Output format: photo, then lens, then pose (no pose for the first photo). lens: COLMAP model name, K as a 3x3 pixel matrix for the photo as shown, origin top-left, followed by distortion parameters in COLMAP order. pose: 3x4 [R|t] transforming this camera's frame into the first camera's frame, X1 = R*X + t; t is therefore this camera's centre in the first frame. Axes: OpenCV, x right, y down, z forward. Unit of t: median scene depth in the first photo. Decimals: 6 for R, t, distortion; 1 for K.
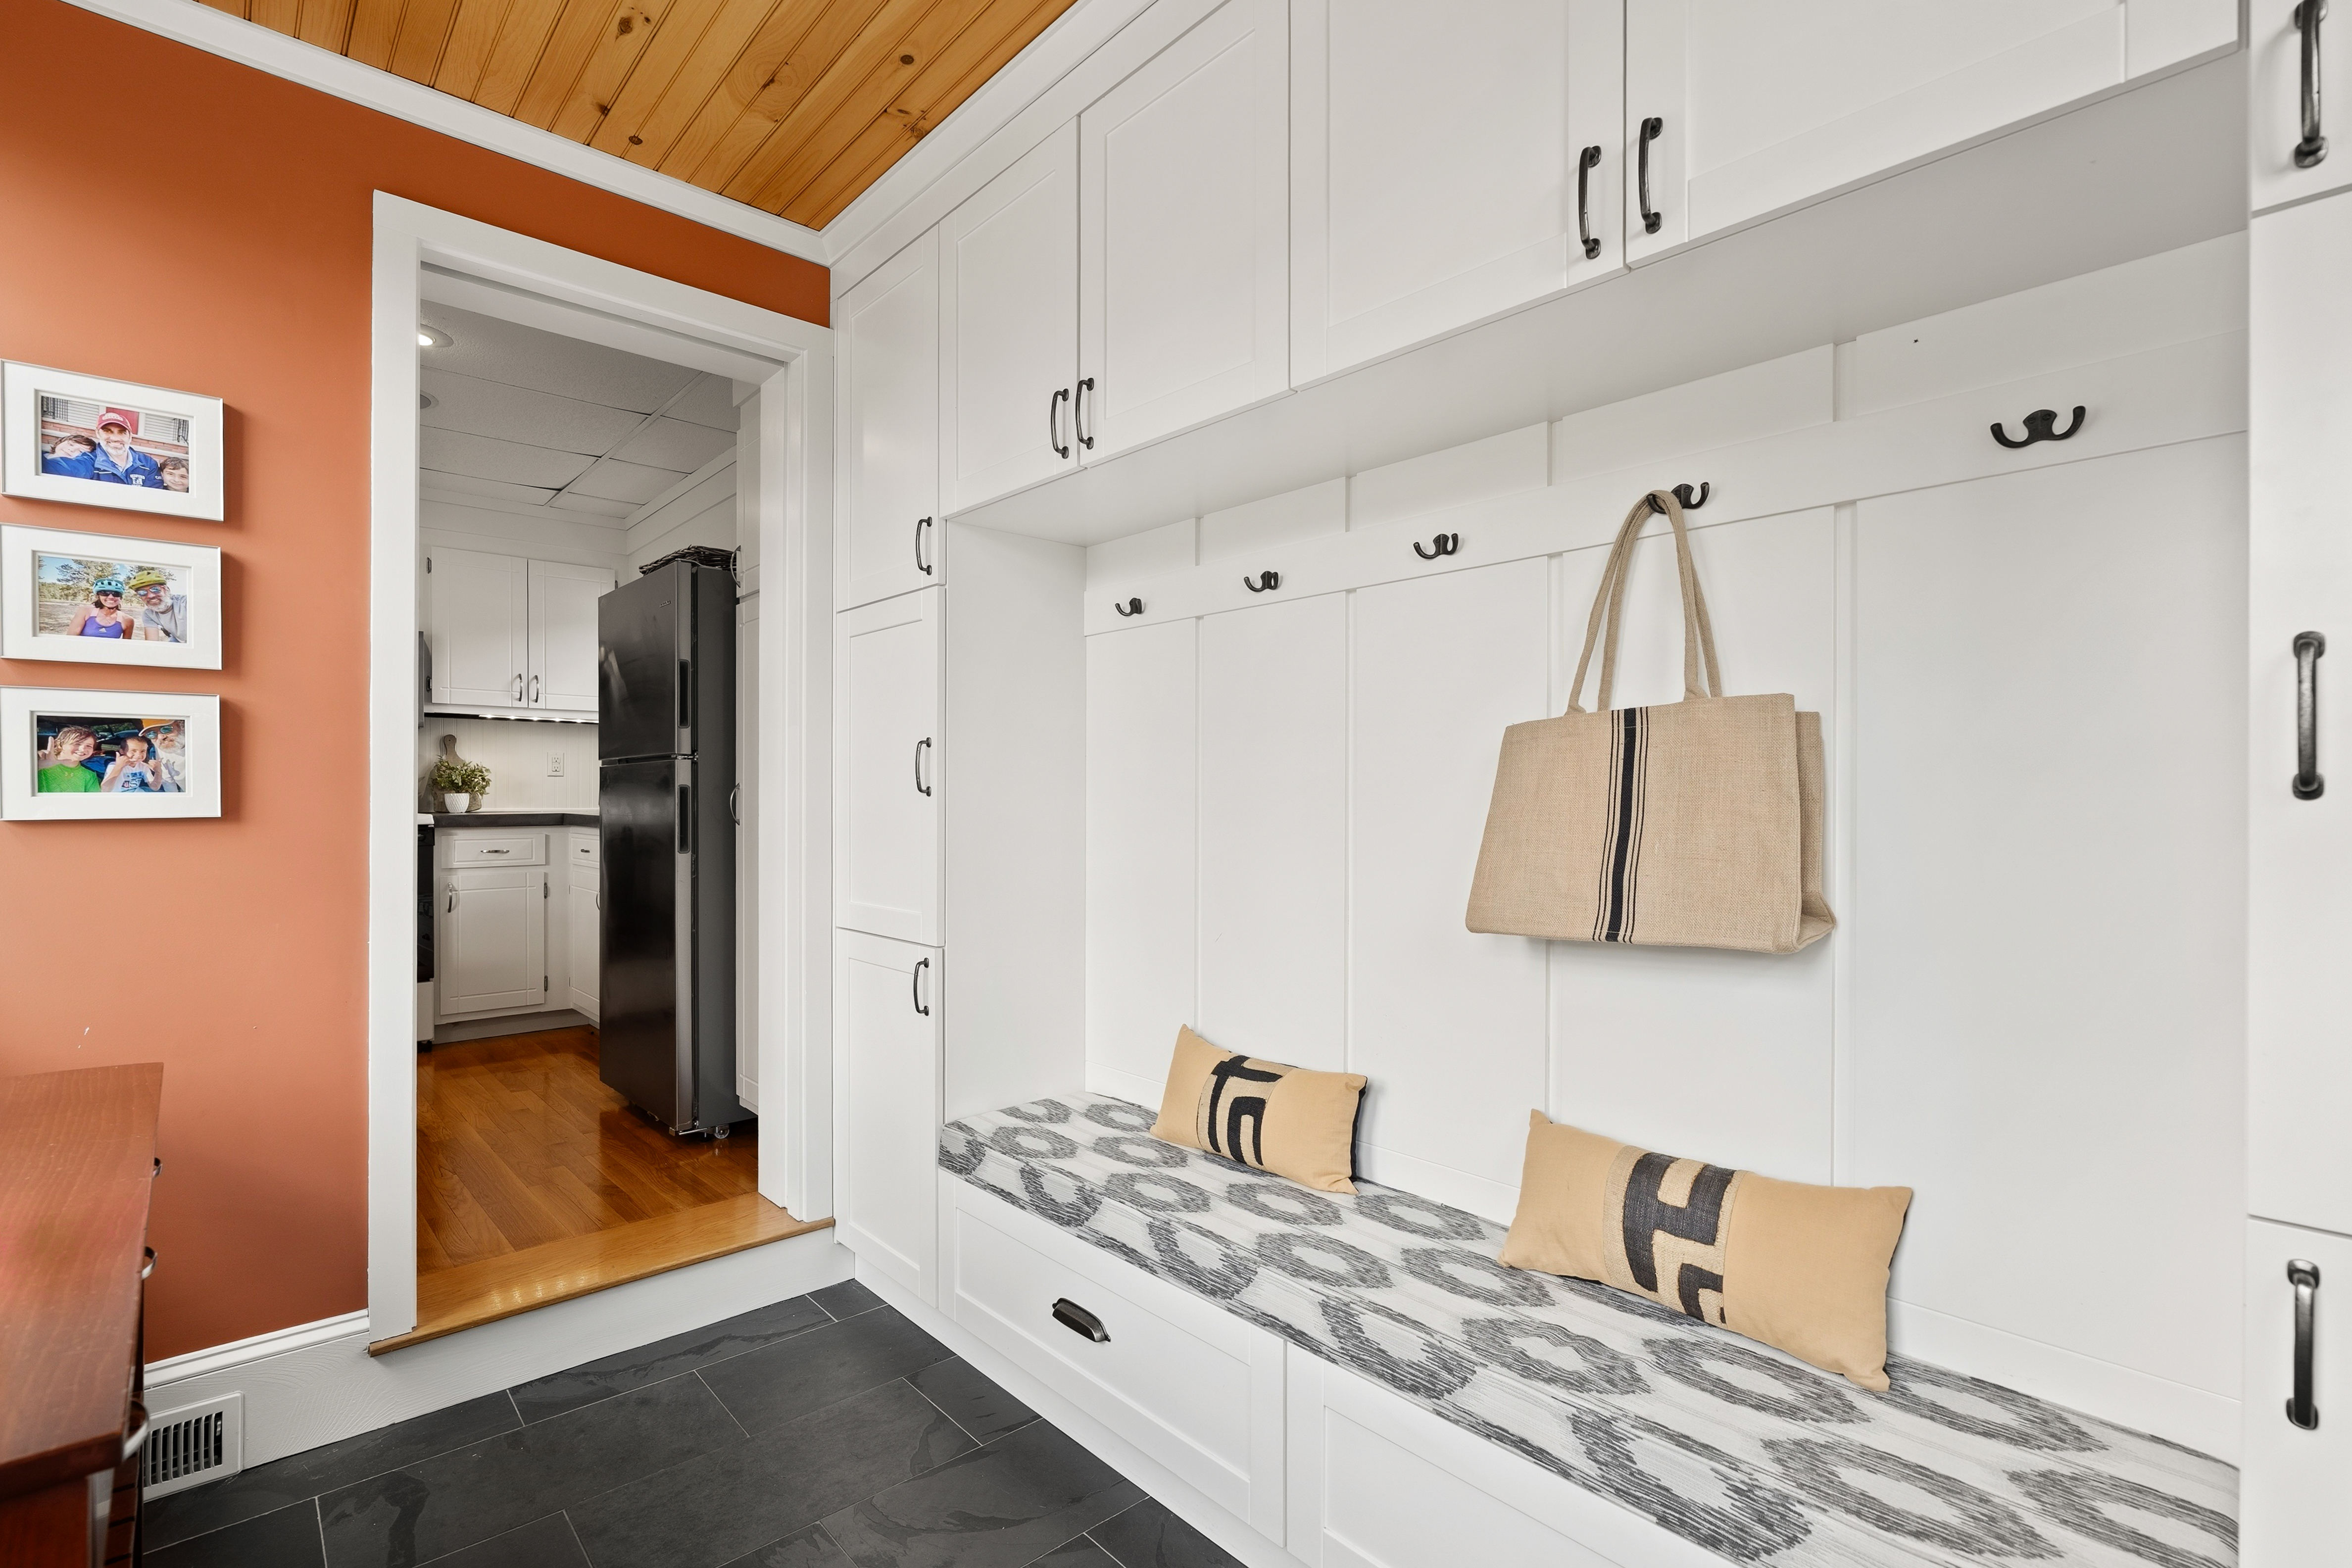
lens RADIAL K [[1076.3, 0, 1173.6], [0, 1076.3, 790.7], [0, 0, 1]] dist [-0.003790, 0.000145]
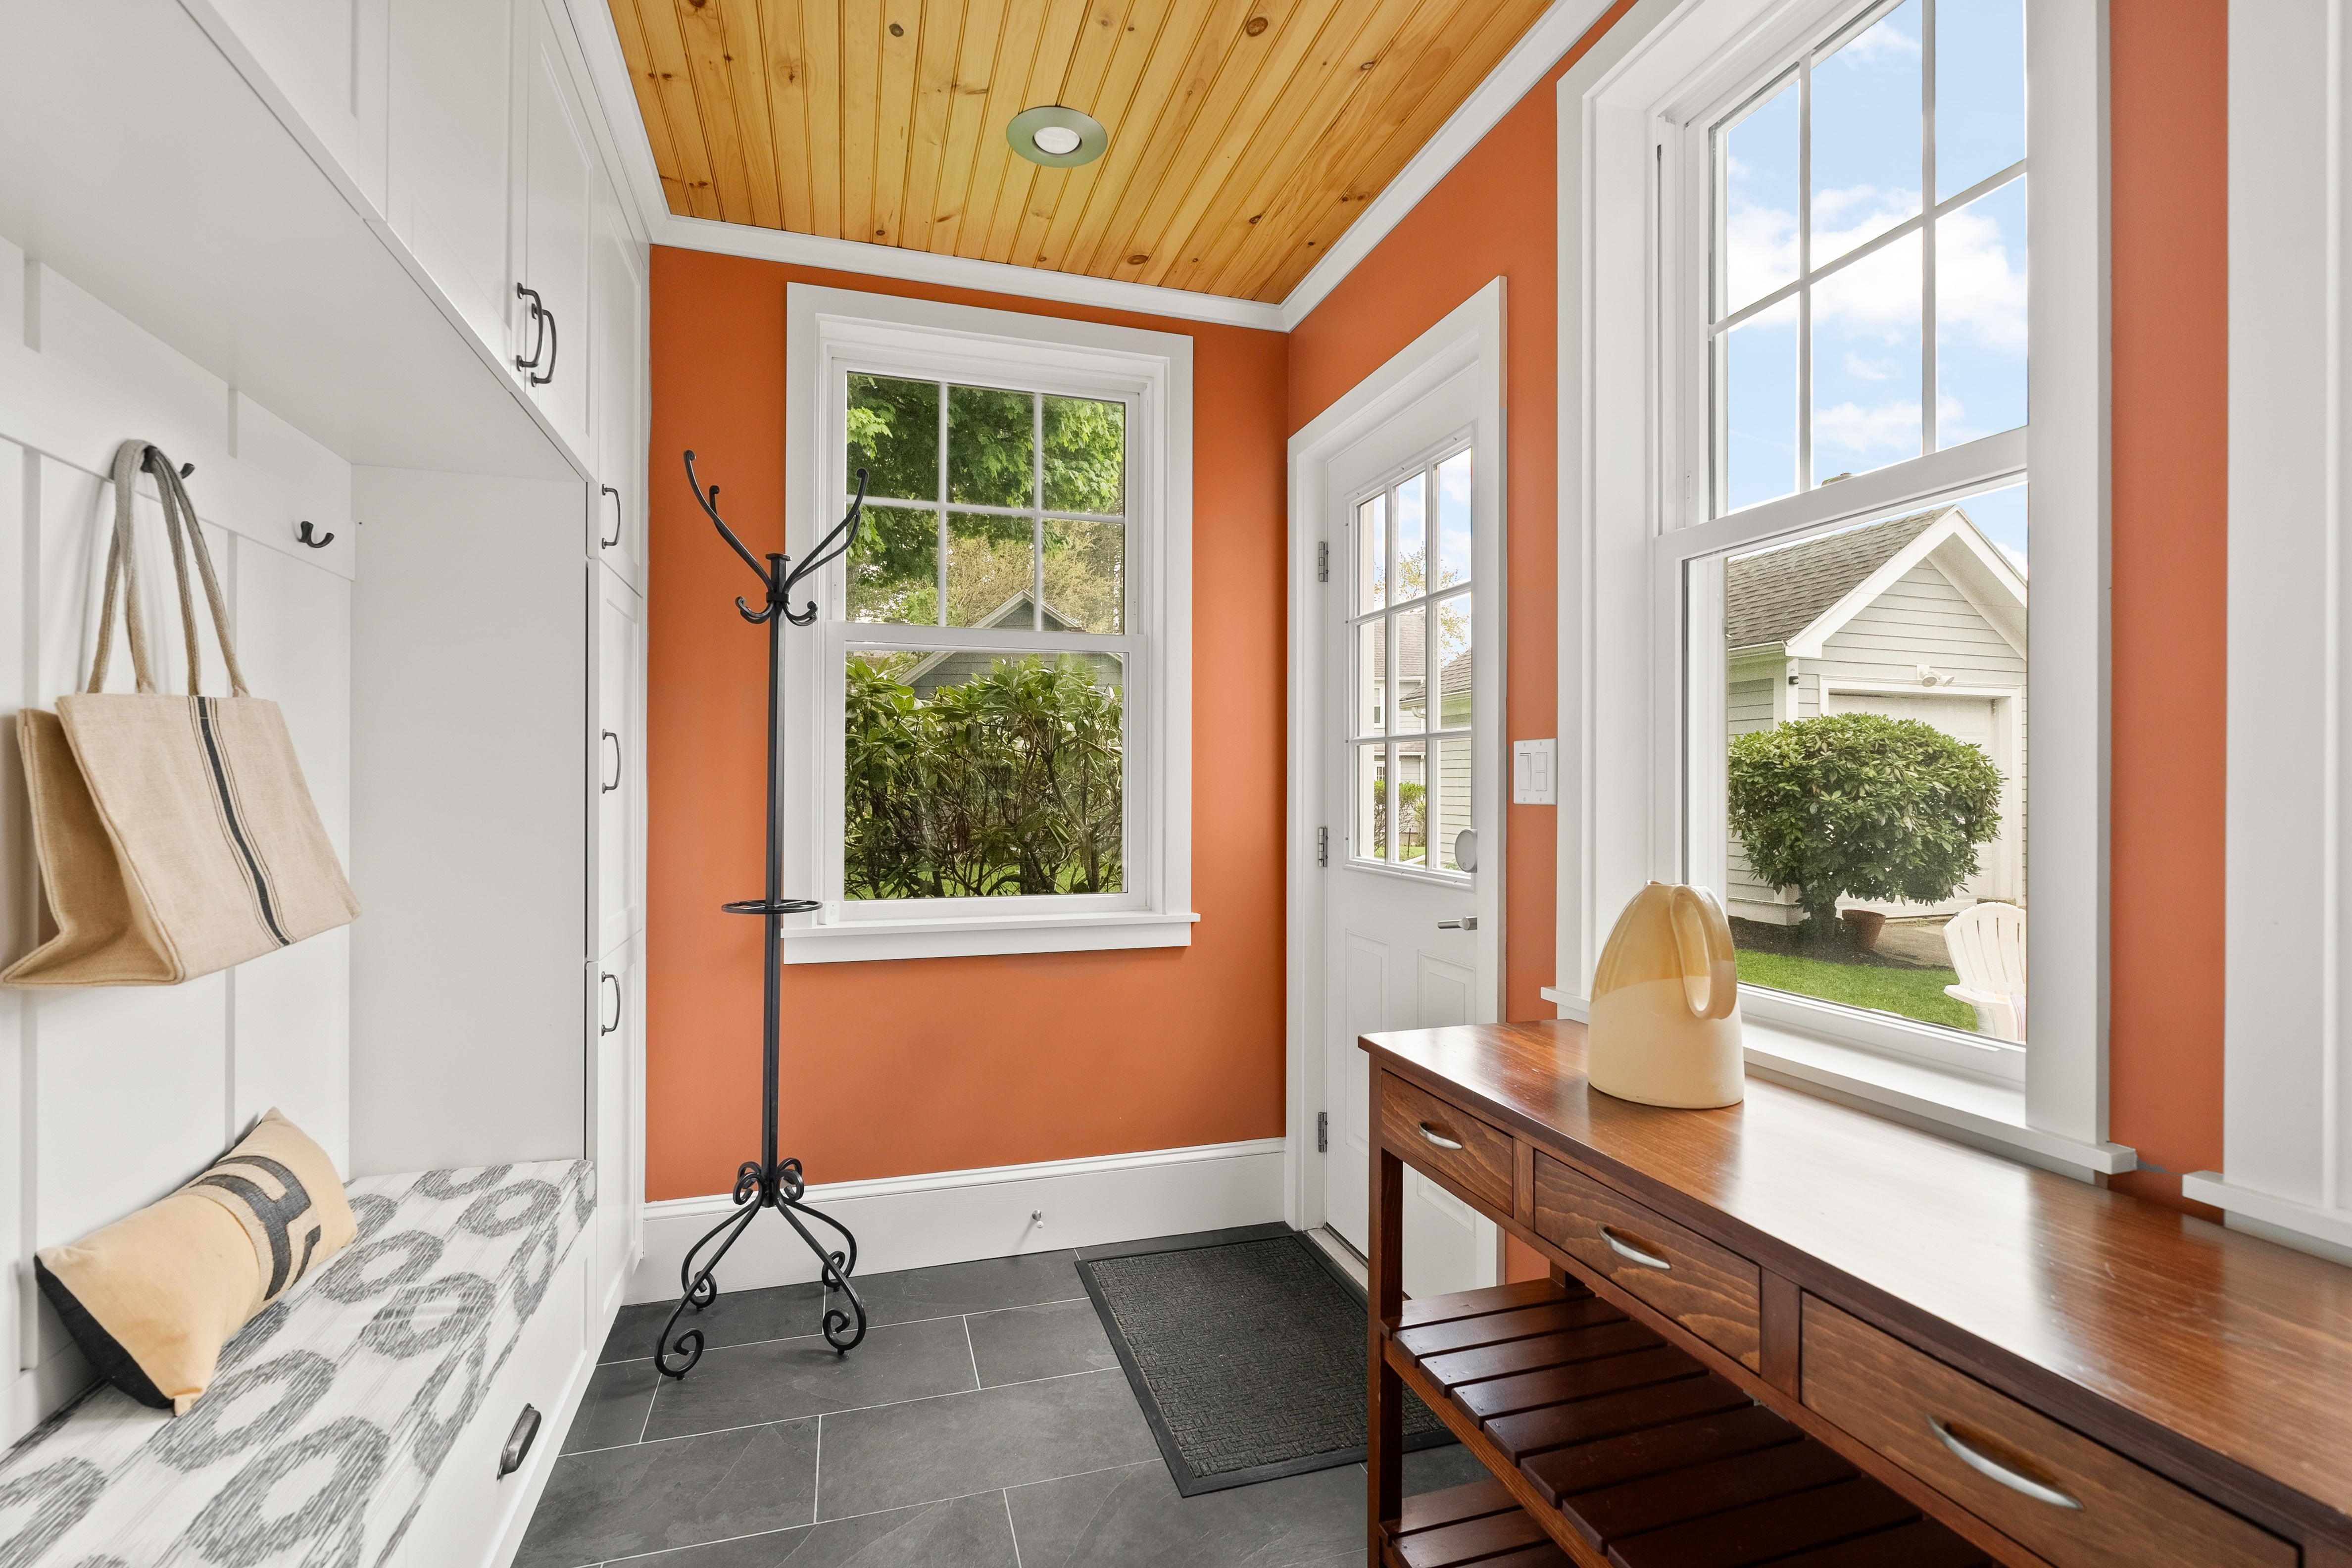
lens RADIAL K [[1076.3, 0, 1173.6], [0, 1076.3, 790.7], [0, 0, 1]] dist [-0.003790, 0.000145]
pose [[-0.905870, -0.010041, 0.423436, -0.225340], [-0.010129, 0.999947, 0.002044, -0.003276], [-0.423434, -0.002438, -0.905924, 0.482867]]
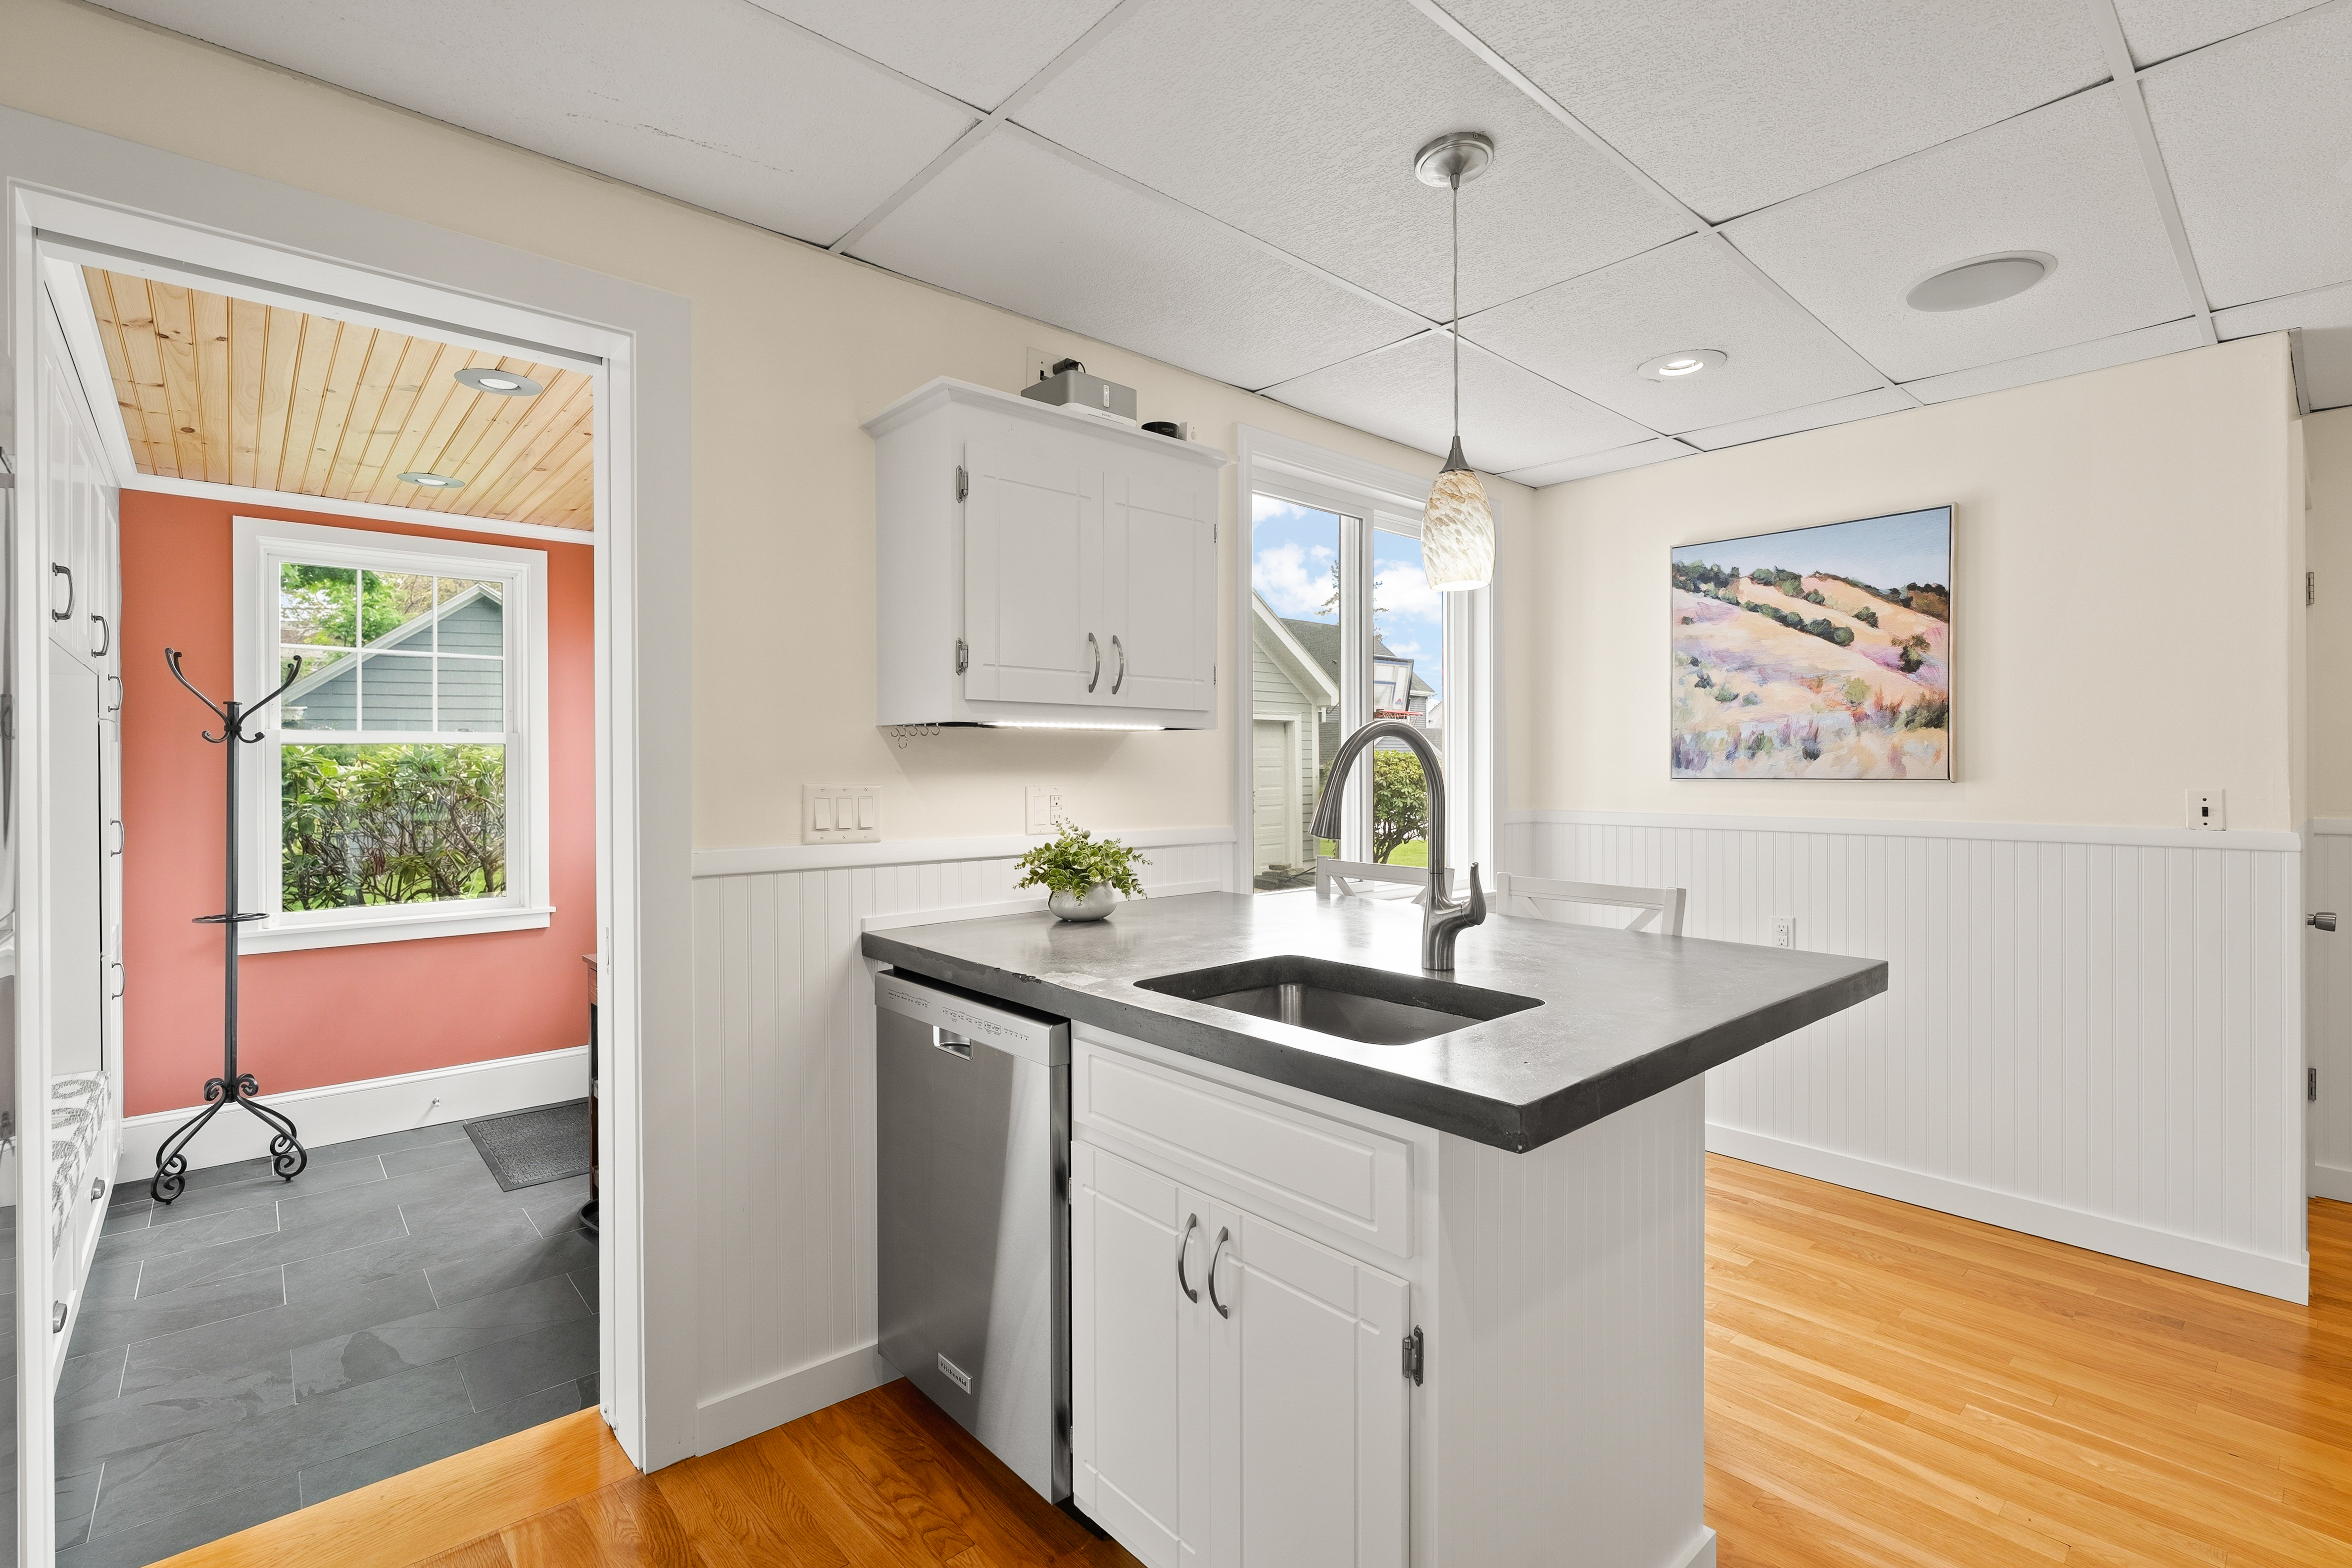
lens RADIAL K [[1067.0, 0, 1180.5], [0, 1067.0, 775.0], [0, 0, 1]] dist [-0.006074, 0.000886]
pose [[-0.999980, -0.003042, 0.005522, -0.547276], [-0.003026, 0.999991, 0.002907, -0.056082], [-0.005530, 0.002890, -0.999981, 0.882924]]
